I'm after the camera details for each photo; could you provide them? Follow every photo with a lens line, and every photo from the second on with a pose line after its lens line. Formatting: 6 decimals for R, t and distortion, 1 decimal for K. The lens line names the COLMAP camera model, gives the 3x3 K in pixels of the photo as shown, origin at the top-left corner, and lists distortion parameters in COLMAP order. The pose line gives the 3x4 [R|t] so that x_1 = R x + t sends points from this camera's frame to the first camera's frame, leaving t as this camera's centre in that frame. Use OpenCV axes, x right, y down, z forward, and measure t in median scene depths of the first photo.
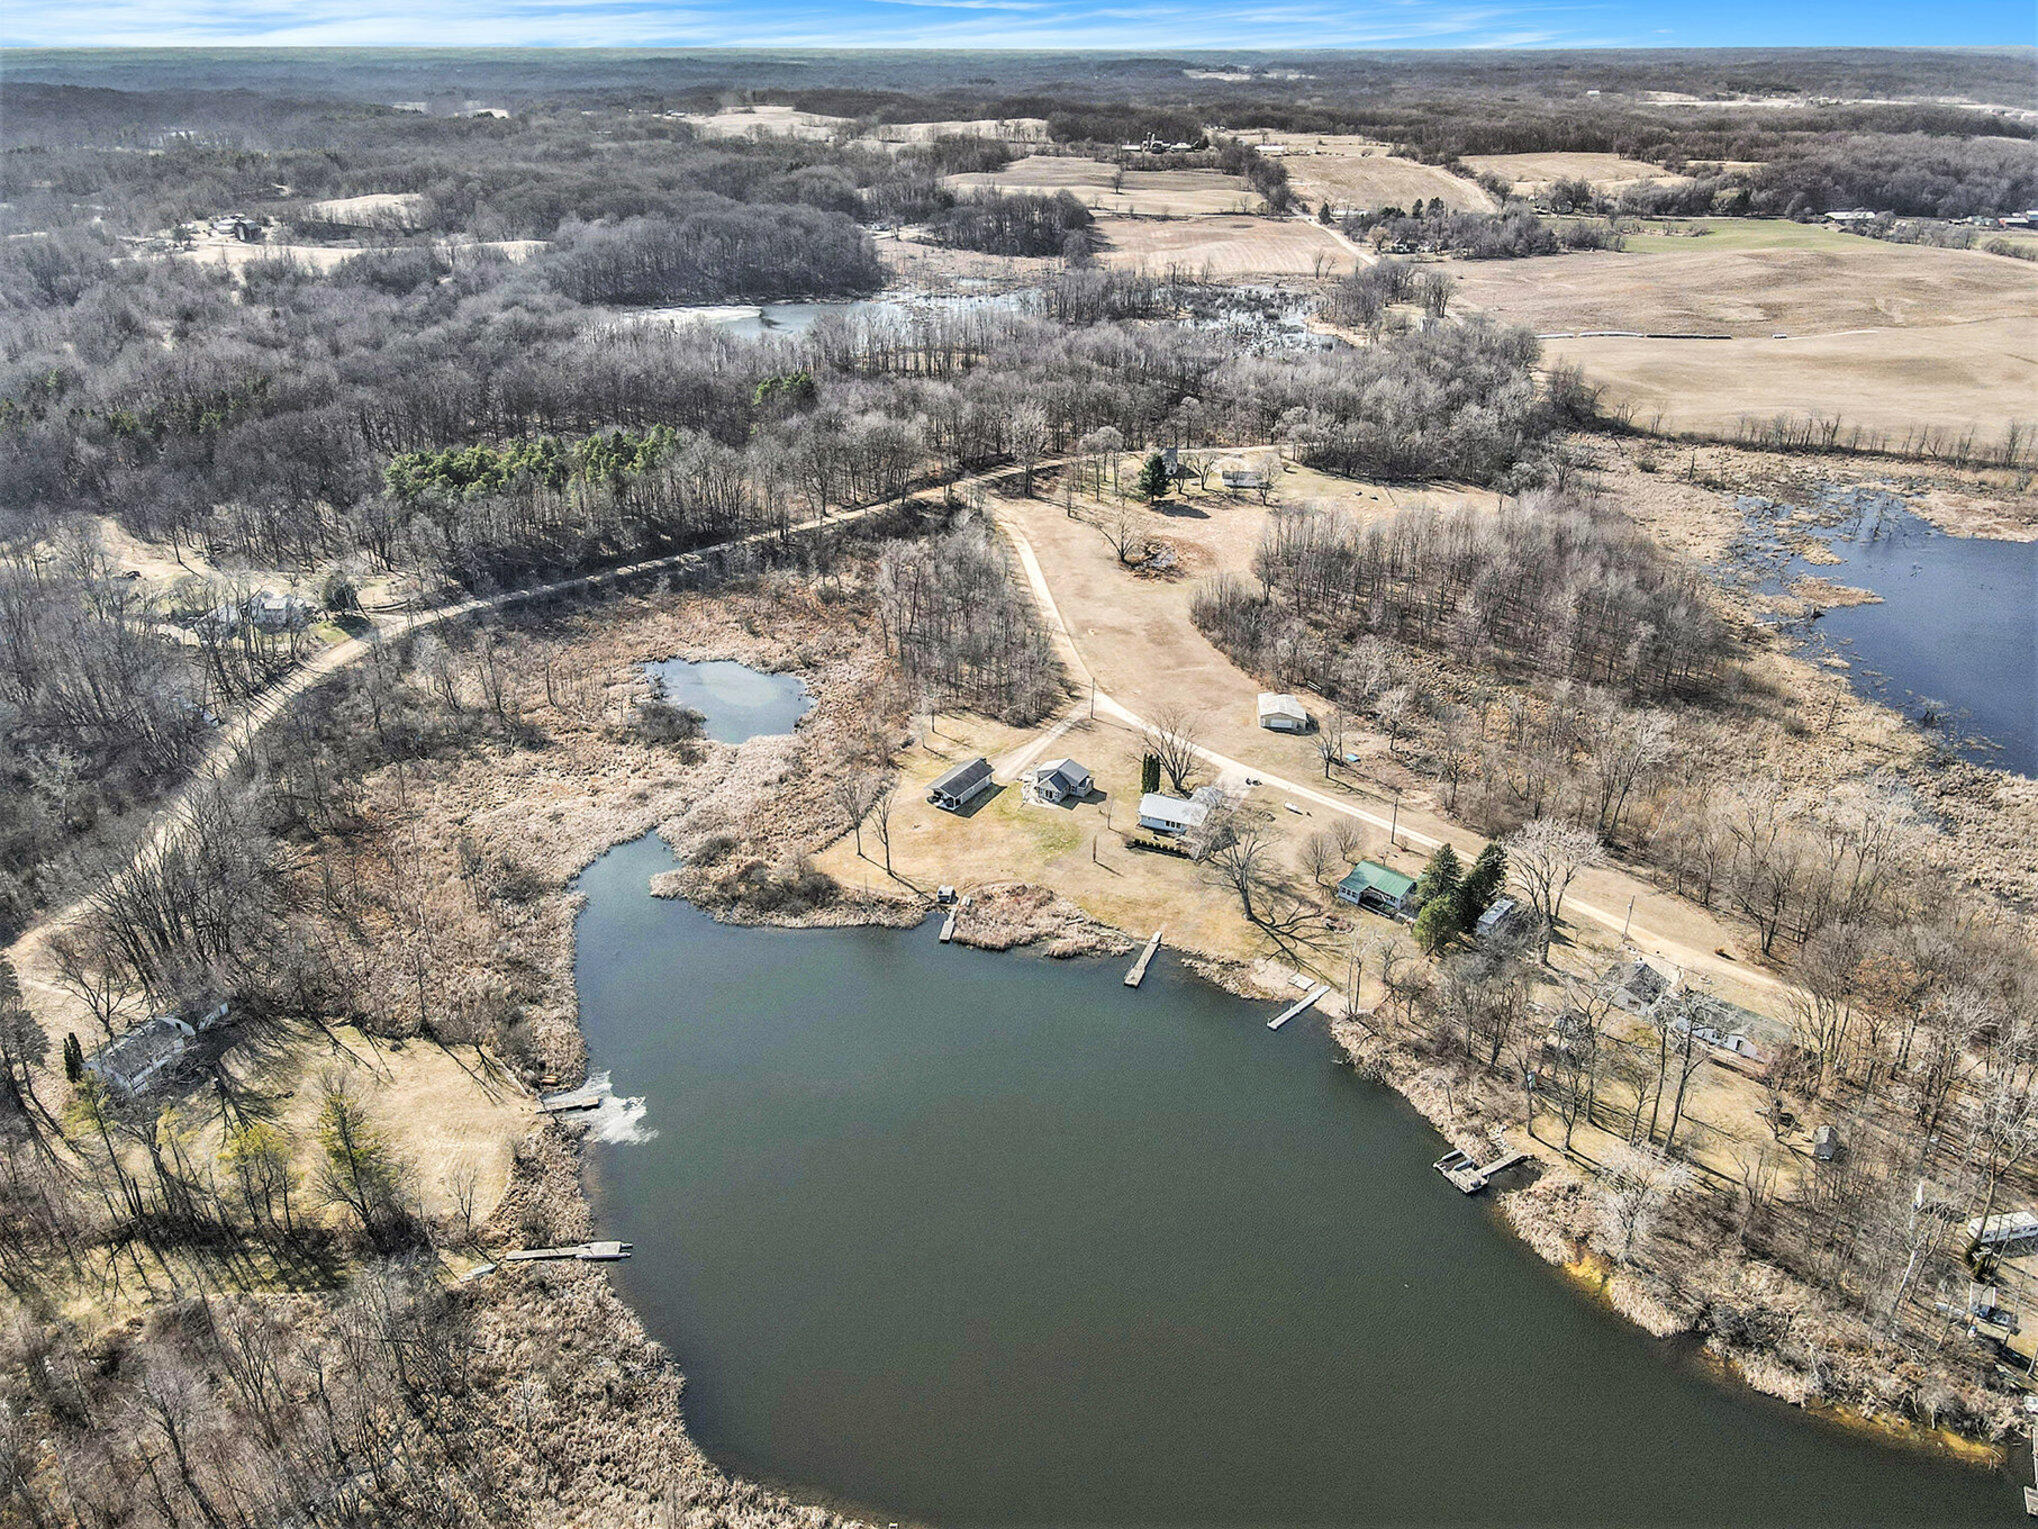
lens RADIAL K [[1426.9, 0, 1019.0], [0, 1426.9, 764.5], [0, 0, 1]] dist [-0.026437, 0.055573]
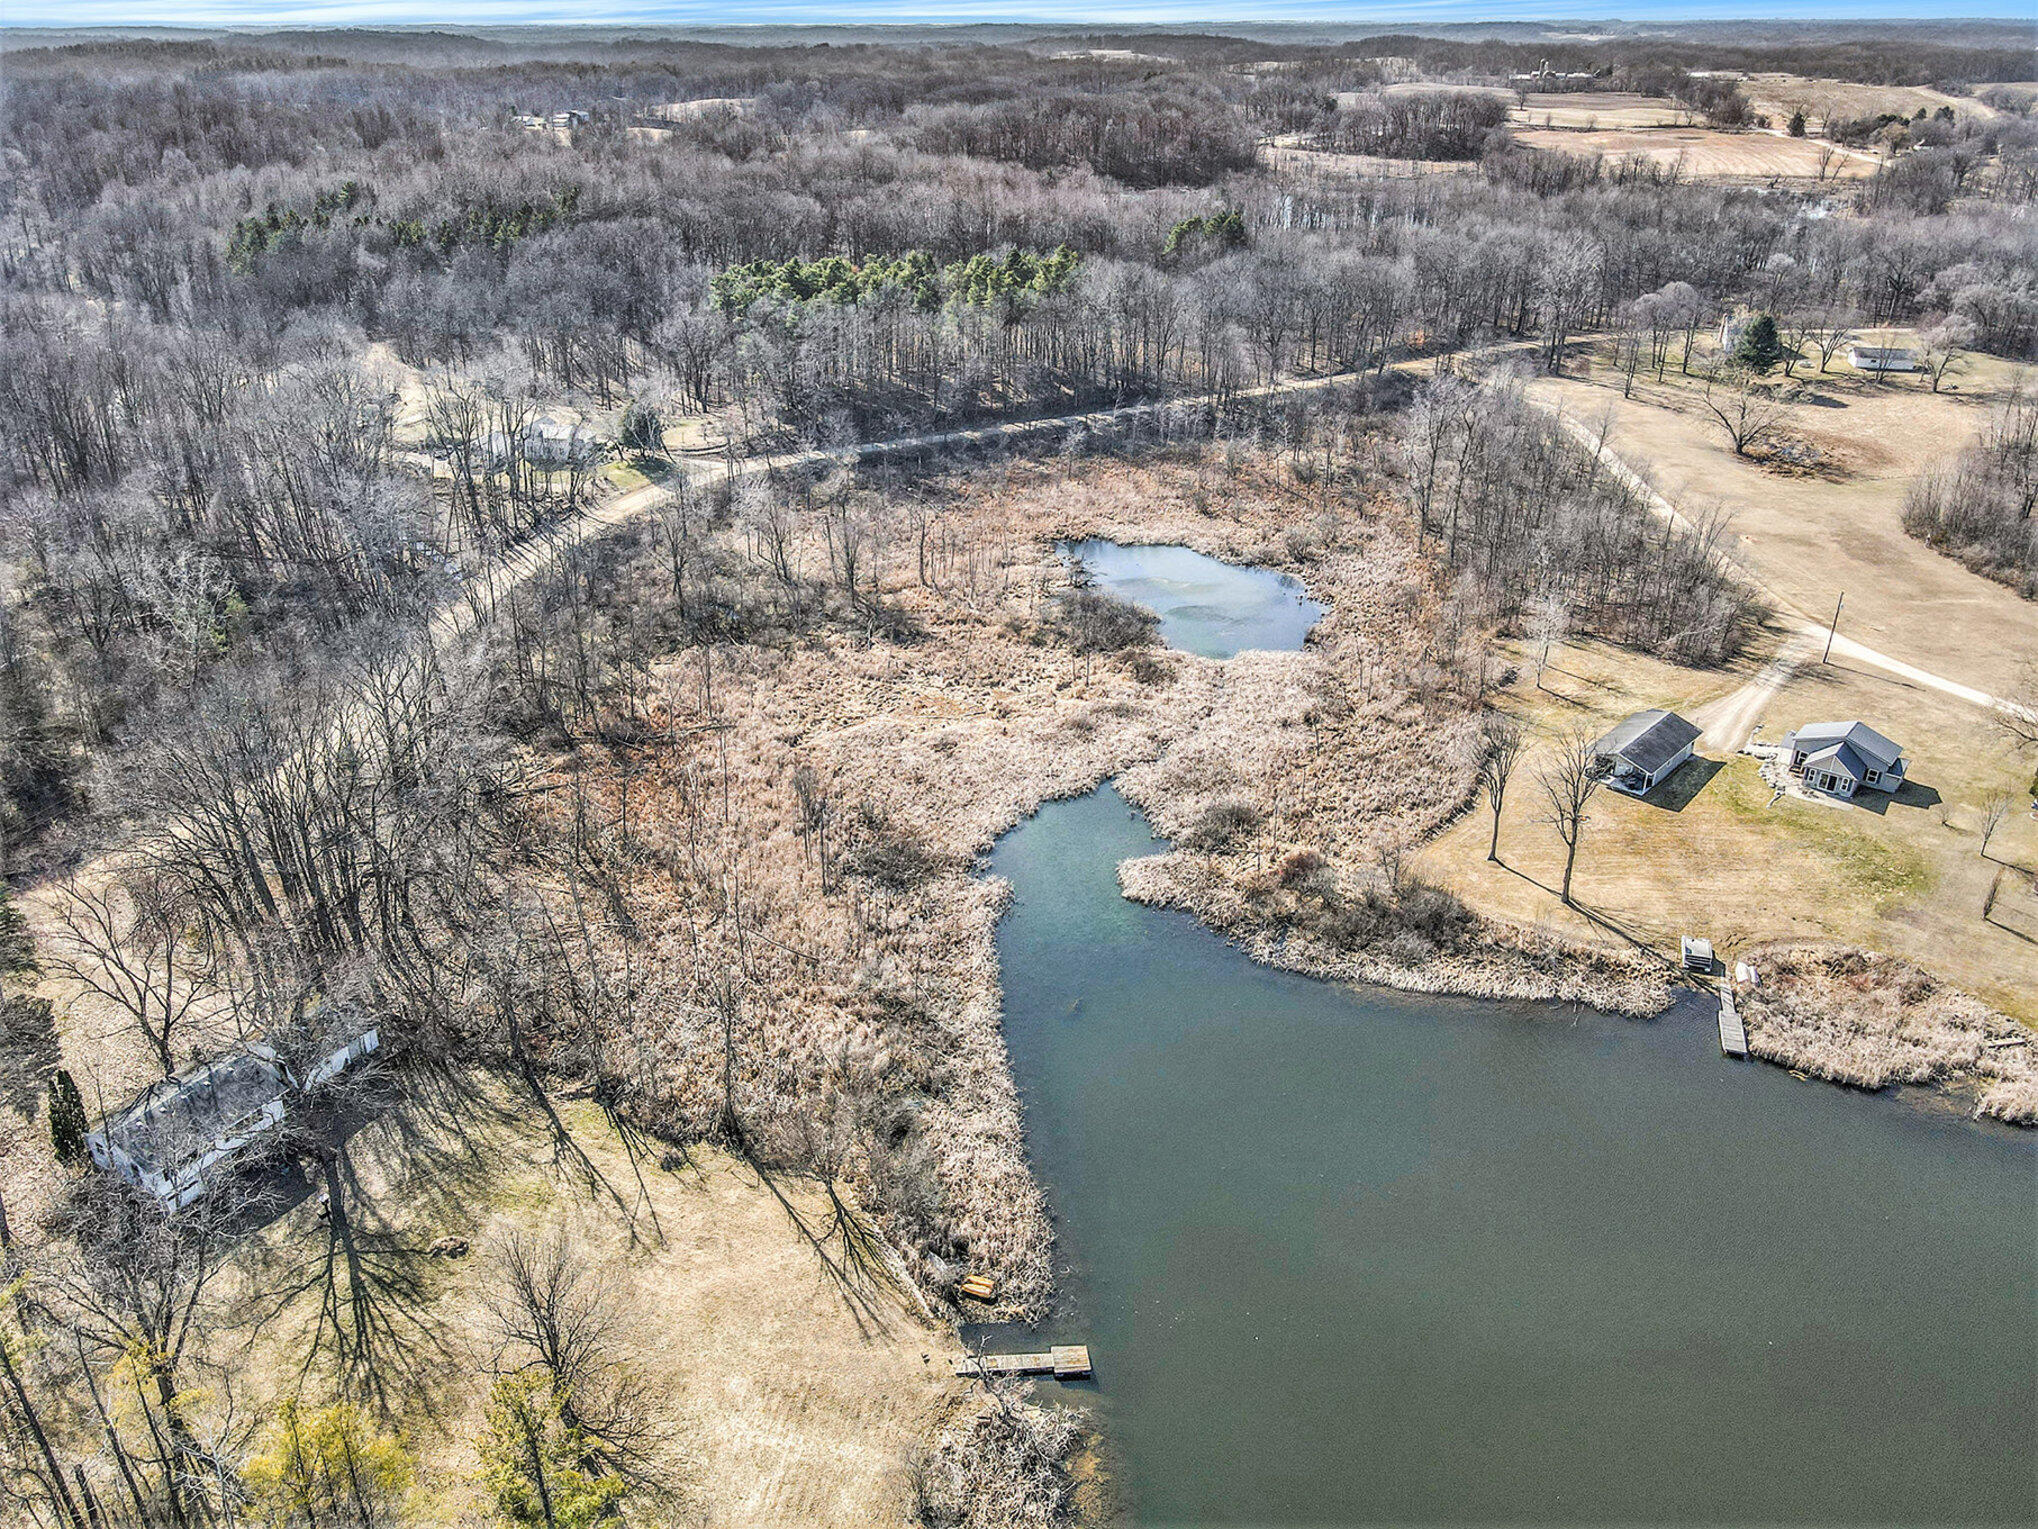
lens RADIAL K [[1426.9, 0, 1019.0], [0, 1426.9, 764.5], [0, 0, 1]] dist [-0.026437, 0.055573]
pose [[0.981020, 0.087479, -0.173052, -0.179791], [-0.086428, 0.996165, 0.013613, 0.031698], [0.173580, 0.001602, 0.984819, 0.389478]]
